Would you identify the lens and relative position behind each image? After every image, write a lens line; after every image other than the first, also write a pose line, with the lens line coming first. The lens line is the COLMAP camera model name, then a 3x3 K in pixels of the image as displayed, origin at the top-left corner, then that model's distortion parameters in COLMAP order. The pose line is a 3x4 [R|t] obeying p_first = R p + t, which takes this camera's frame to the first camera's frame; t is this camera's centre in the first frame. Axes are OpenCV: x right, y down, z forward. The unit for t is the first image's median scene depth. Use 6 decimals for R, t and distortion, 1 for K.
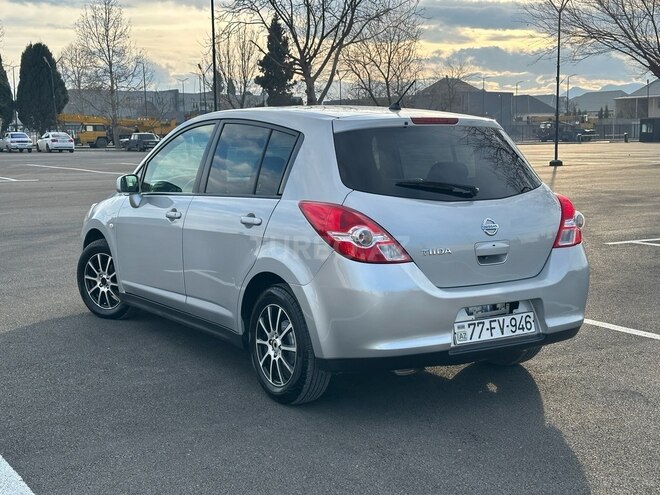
lens RADIAL K [[904.7, 0, 332.8], [0, 904.7, 247.4], [0, 0, 1]] dist [0.118516, -0.107963]
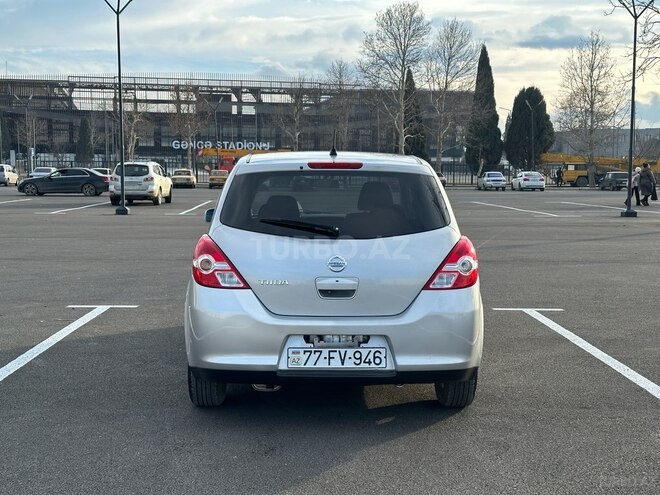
lens RADIAL K [[904.7, 0, 332.8], [0, 904.7, 247.4], [0, 0, 1]] dist [0.118516, -0.107963]
pose [[0.852174, 0.050957, -0.520771, 0.710421], [-0.072788, 0.997115, -0.021542, -0.018068], [0.518171, 0.056263, 0.853425, 0.074893]]
